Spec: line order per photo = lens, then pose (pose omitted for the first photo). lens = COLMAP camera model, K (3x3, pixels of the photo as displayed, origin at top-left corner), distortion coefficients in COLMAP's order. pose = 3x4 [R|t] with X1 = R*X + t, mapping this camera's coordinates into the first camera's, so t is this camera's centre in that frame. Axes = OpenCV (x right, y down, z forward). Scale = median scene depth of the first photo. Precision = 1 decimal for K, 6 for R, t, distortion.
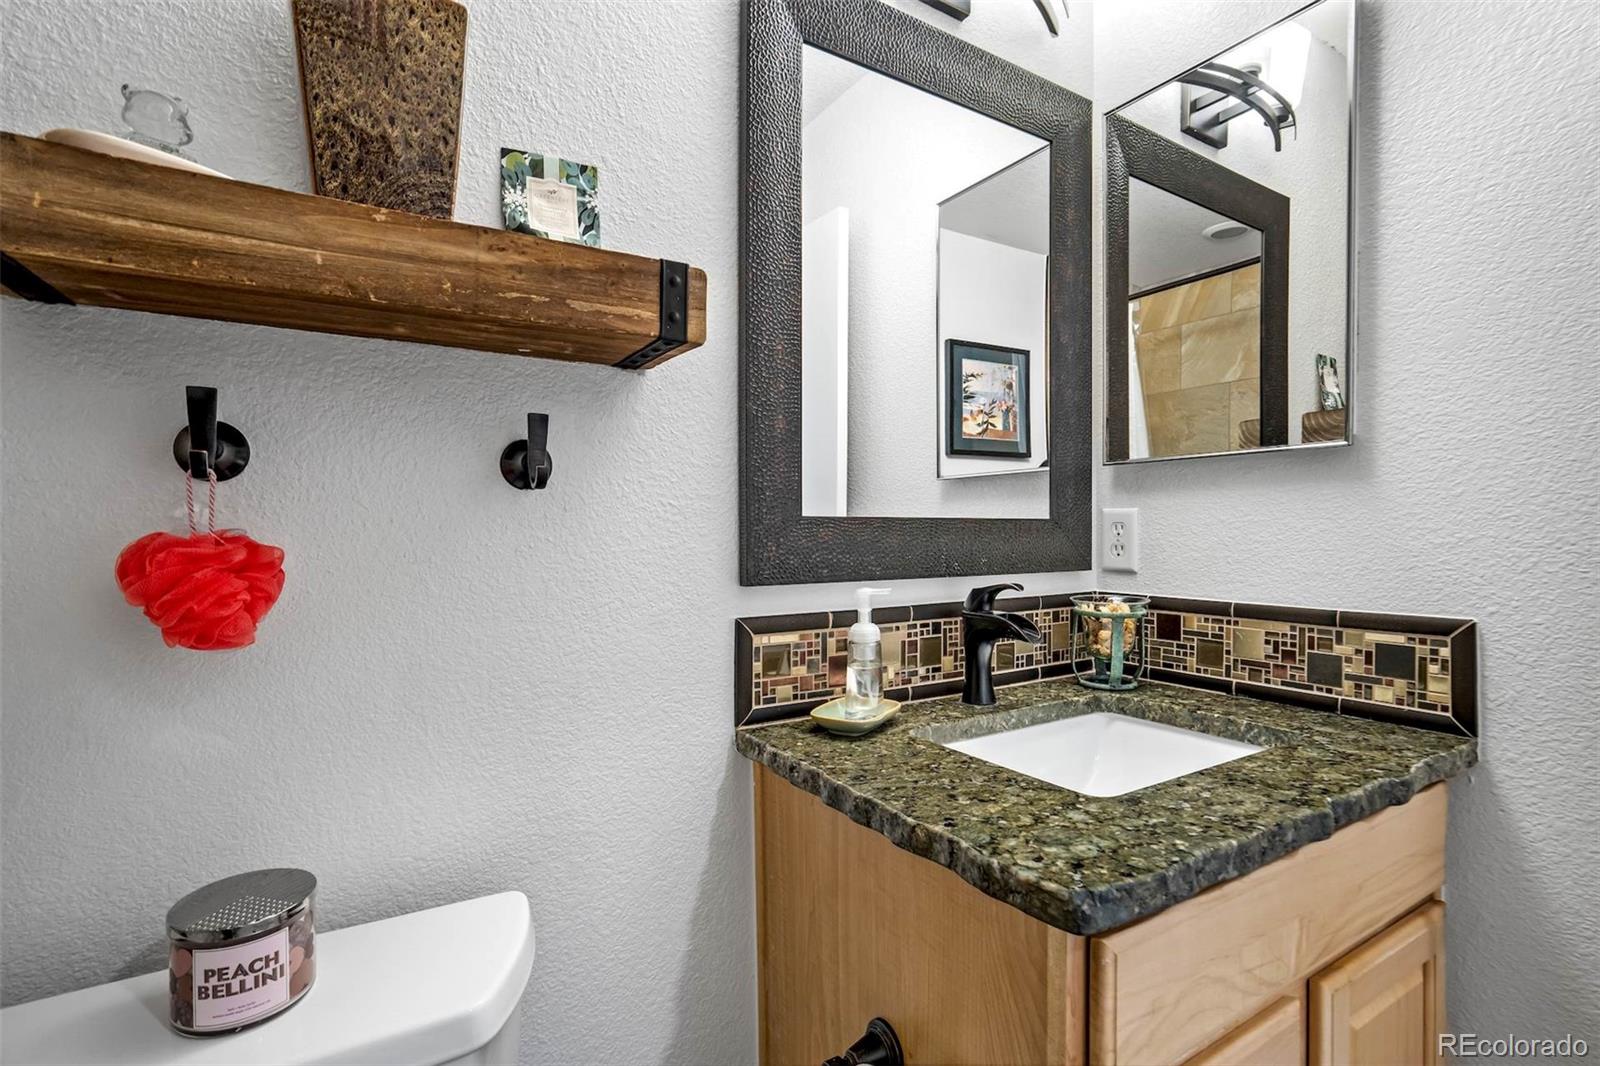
lens RADIAL K [[741.3, 0, 797.6], [0, 741.3, 530.2], [0, 0, 1]] dist [-0.041935, 0.023006]
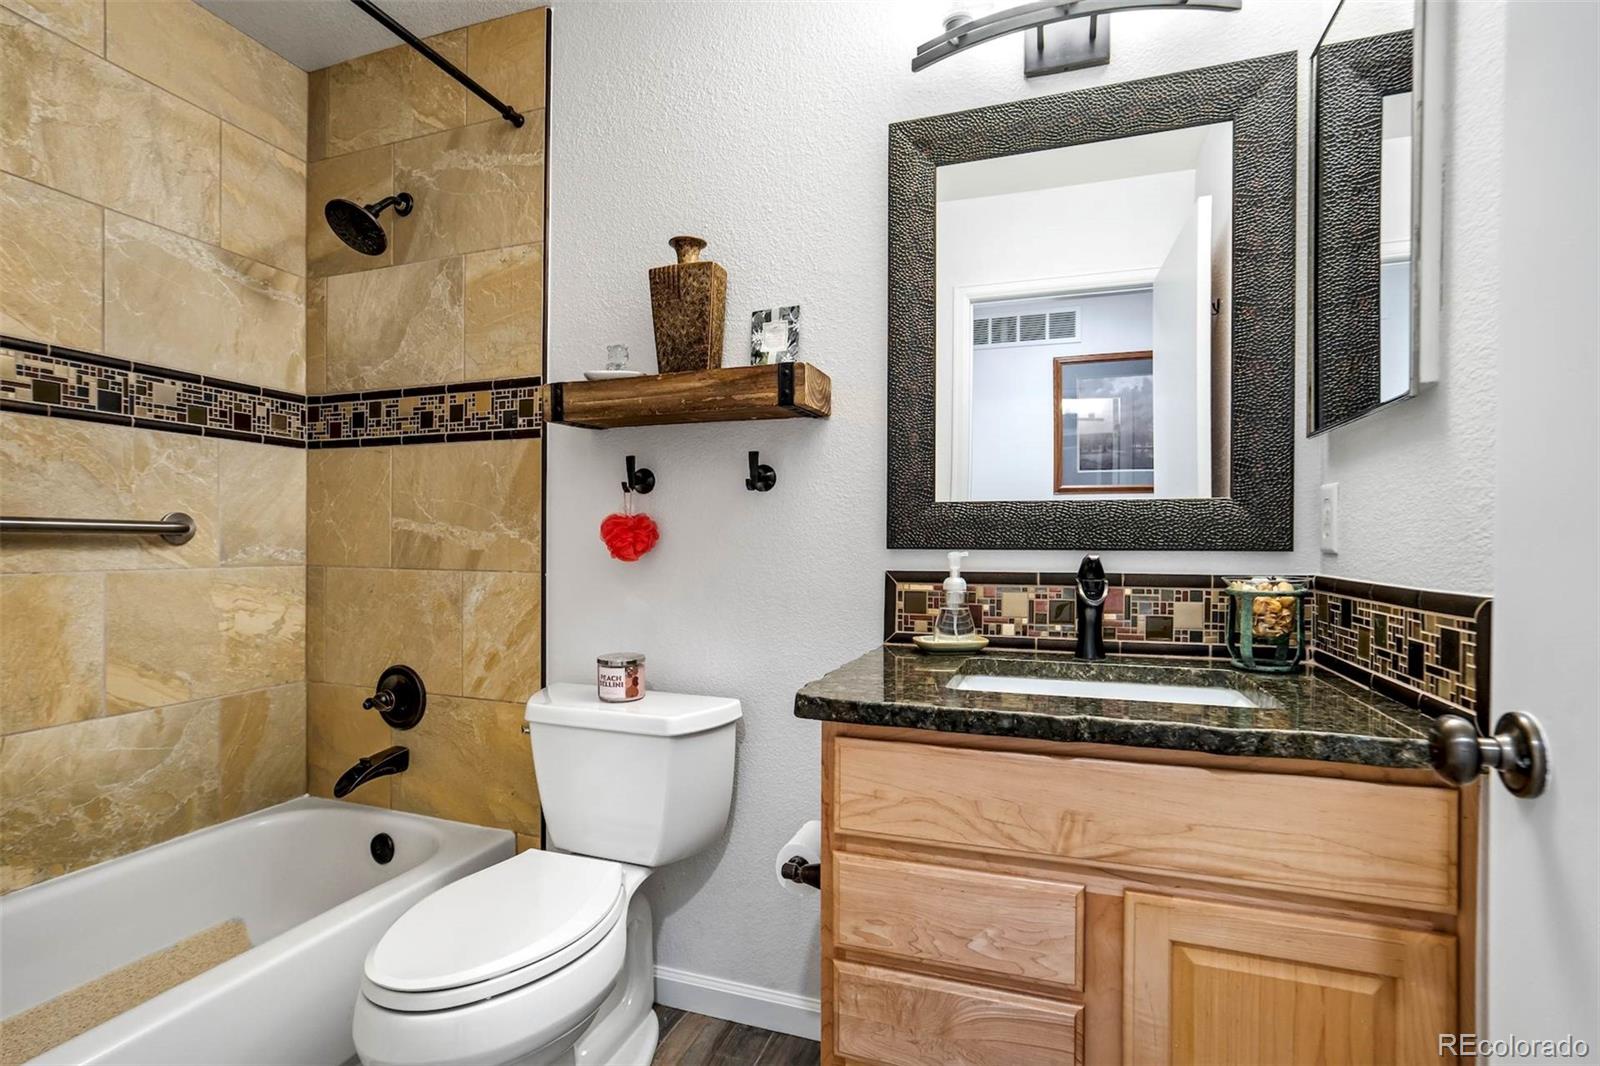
lens RADIAL K [[743.0, 0, 797.8], [0, 743.0, 519.4], [0, 0, 1]] dist [-0.040895, 0.022644]
pose [[0.630178, -0.018295, -0.776236, 0.976524], [-0.002944, 0.999659, -0.025951, 0.054466], [0.776446, 0.018639, 0.629909, -0.093581]]
